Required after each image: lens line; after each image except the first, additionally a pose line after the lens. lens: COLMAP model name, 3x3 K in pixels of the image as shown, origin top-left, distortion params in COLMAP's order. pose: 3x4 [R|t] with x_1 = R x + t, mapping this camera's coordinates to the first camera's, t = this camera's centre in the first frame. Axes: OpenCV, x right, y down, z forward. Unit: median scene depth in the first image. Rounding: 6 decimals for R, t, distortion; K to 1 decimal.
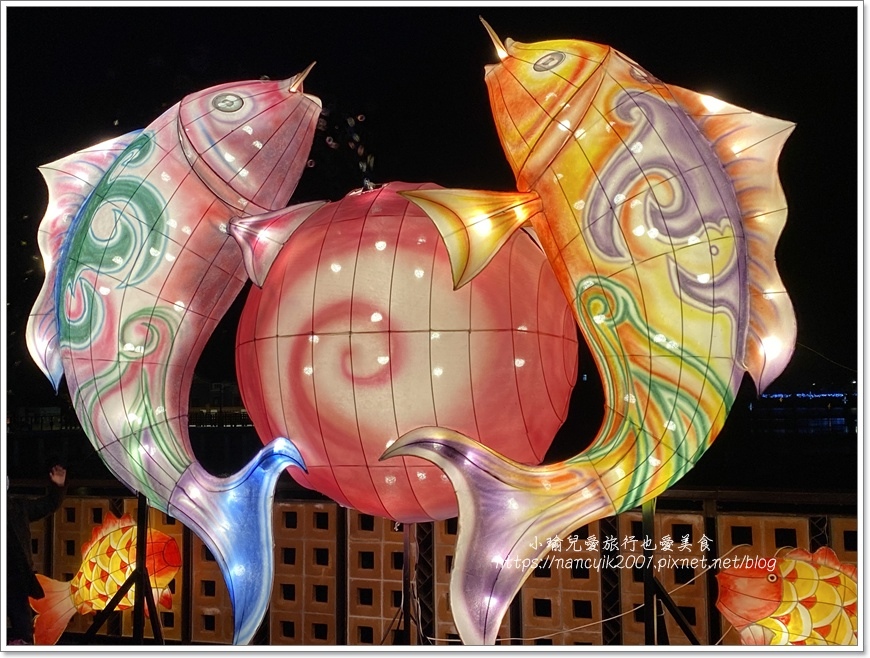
lens RADIAL K [[955.0, 0, 434.9], [0, 955.0, 336.2], [0, 0, 1]] dist [0.148175, 0.000000]
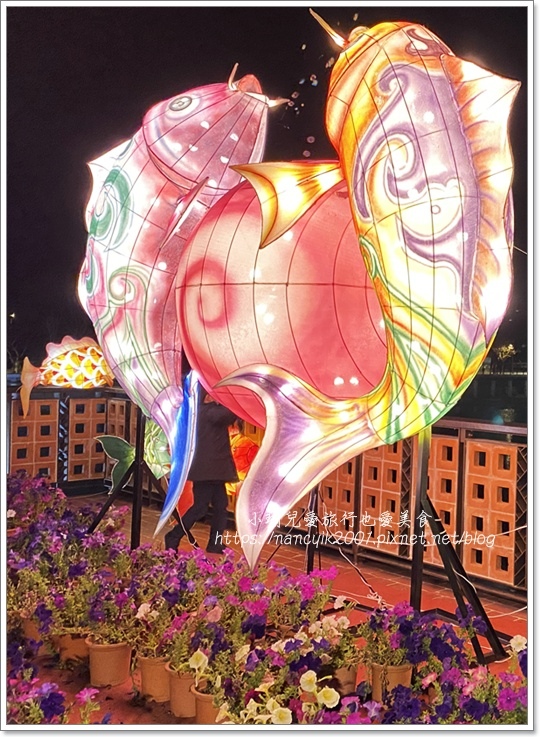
lens RADIAL K [[757.8, 0, 270.4], [0, 757.8, 363.9], [0, 0, 1]] dist [0.065029, 0.000000]
pose [[0.947871, 0.042180, -0.315851, 0.339883], [-0.013953, 0.995744, 0.091103, 0.007892], [0.318350, -0.081947, 0.944425, 0.101852]]
